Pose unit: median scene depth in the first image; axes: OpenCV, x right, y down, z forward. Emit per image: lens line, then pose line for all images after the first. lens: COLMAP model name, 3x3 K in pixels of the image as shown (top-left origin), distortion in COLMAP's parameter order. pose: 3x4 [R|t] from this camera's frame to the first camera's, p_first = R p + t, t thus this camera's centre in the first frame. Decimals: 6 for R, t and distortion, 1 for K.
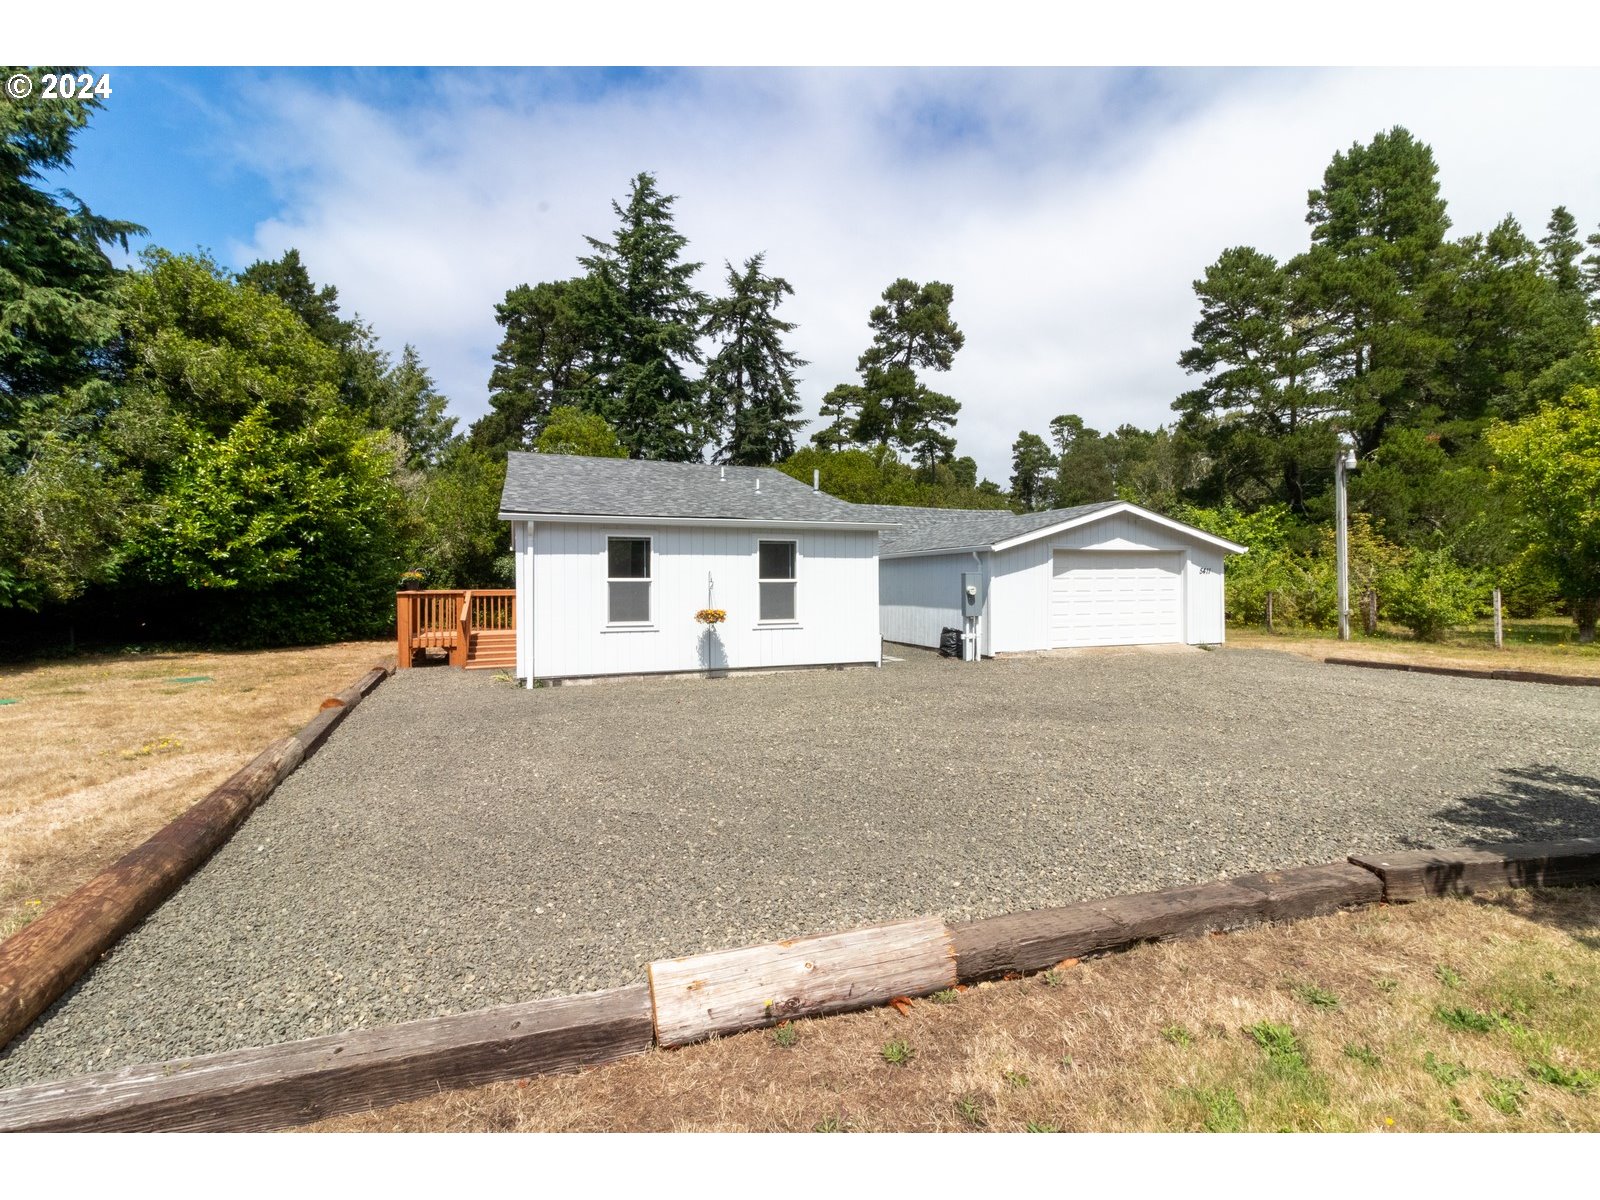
lens RADIAL K [[729.9, 0, 801.2], [0, 729.9, 588.7], [0, 0, 1]] dist [0.005128, -0.000863]
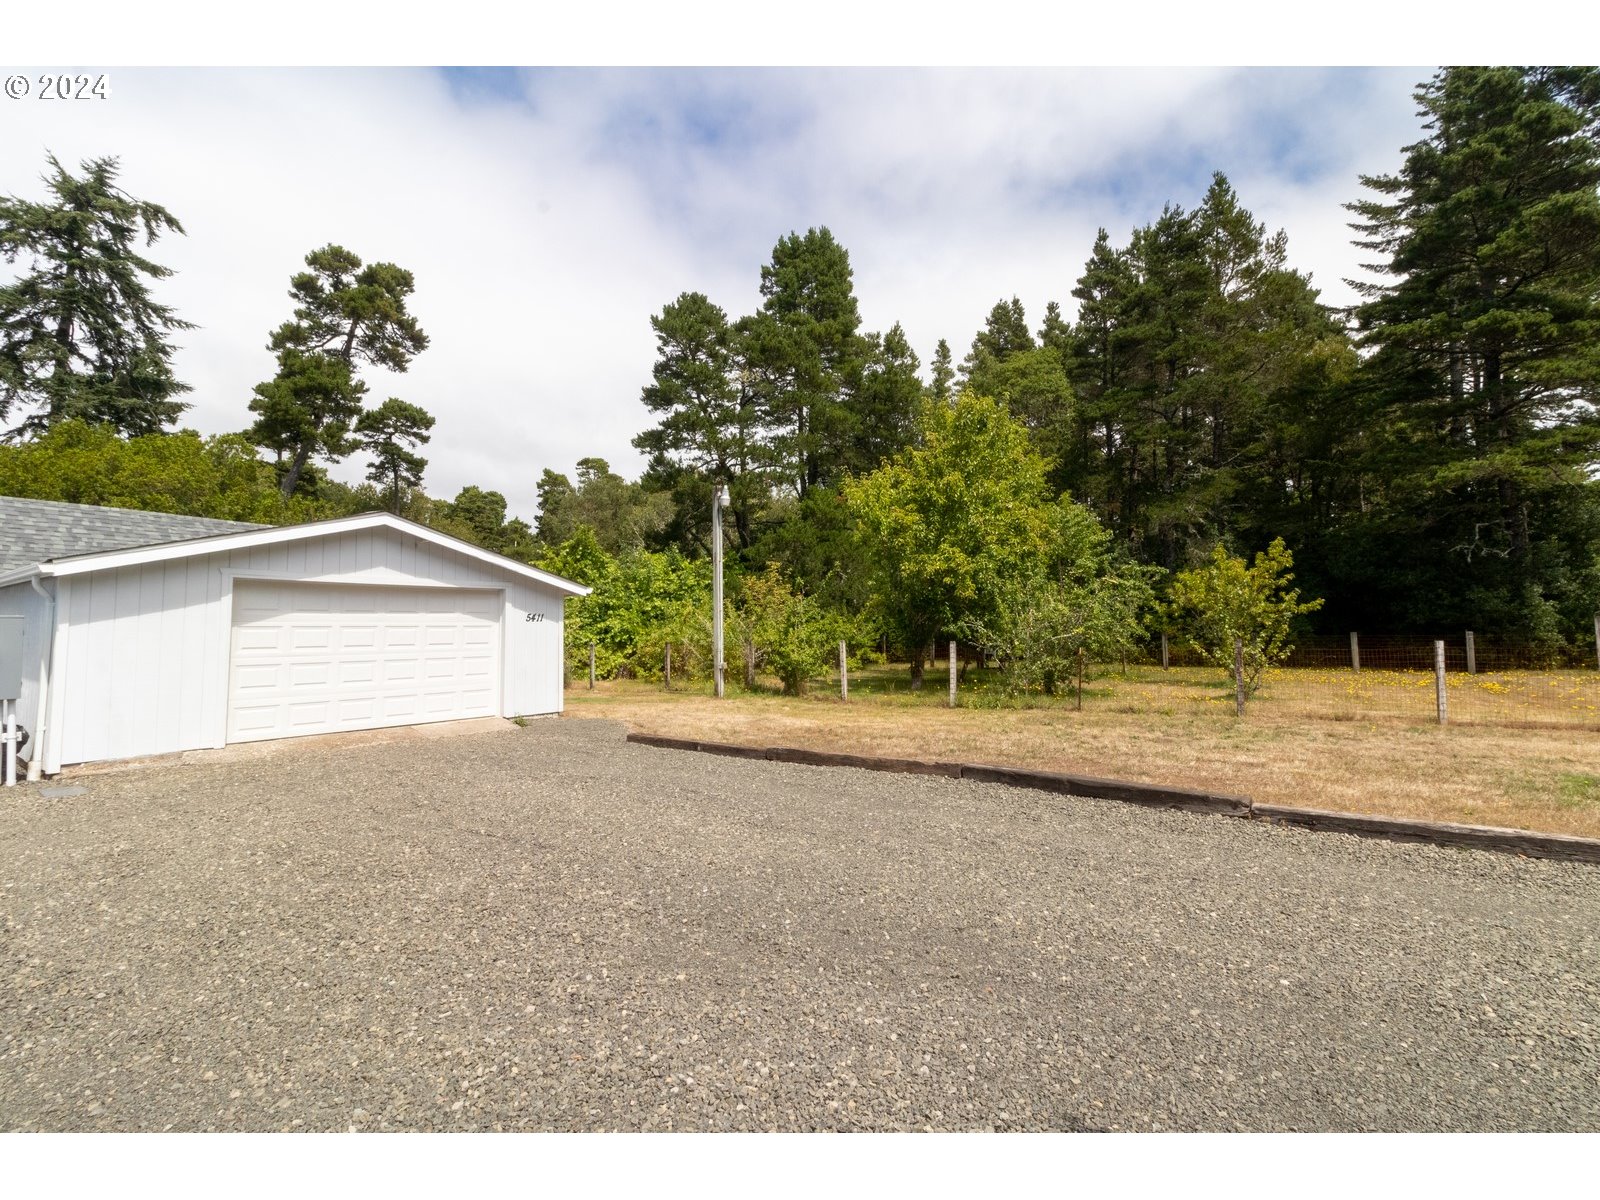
lens RADIAL K [[729.9, 0, 801.2], [0, 729.9, 588.7], [0, 0, 1]] dist [0.005128, -0.000863]
pose [[0.836049, 0.032668, 0.547682, 0.157581], [0.002187, 0.998019, -0.062869, -0.002534], [-0.548651, 0.053760, 0.834321, 0.093894]]
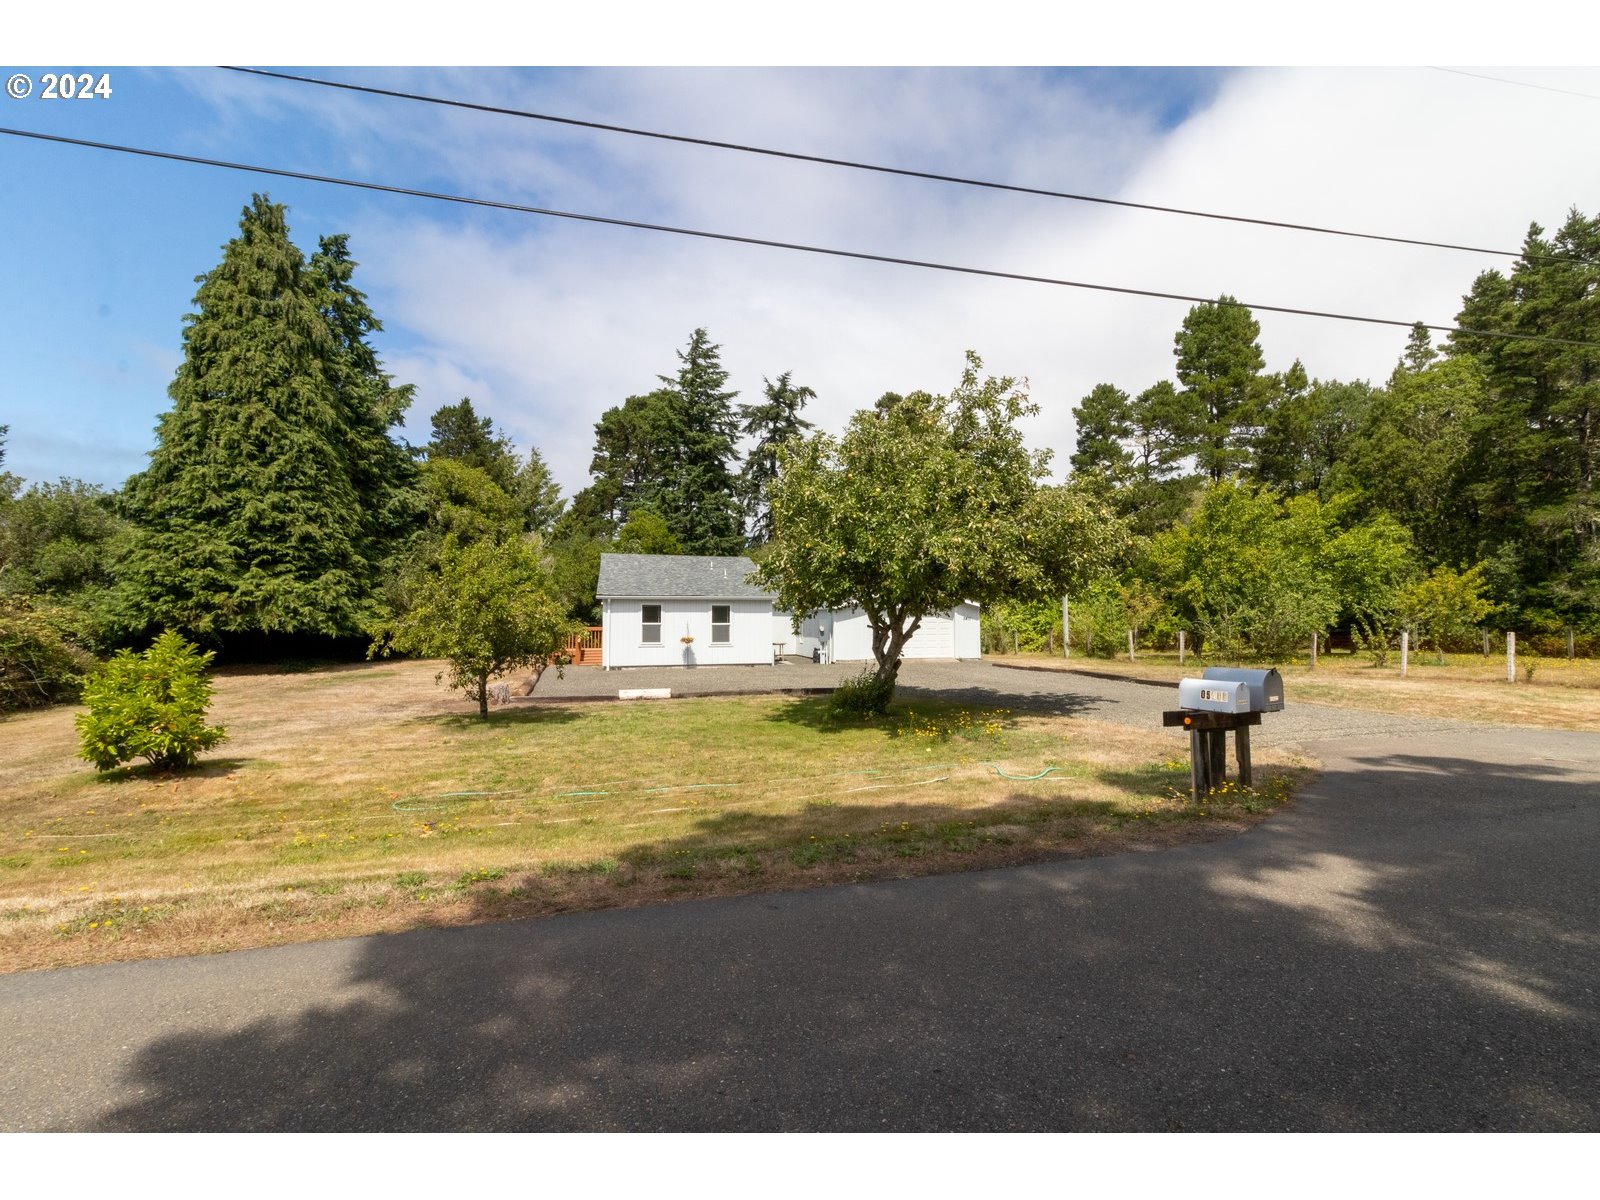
lens RADIAL K [[729.9, 0, 801.2], [0, 729.9, 588.7], [0, 0, 1]] dist [0.005128, -0.000863]
pose [[0.993347, -0.001553, -0.115150, 0.149791], [-0.003911, 0.998878, -0.047204, -0.004726], [0.115094, 0.047341, 0.992226, -0.367181]]
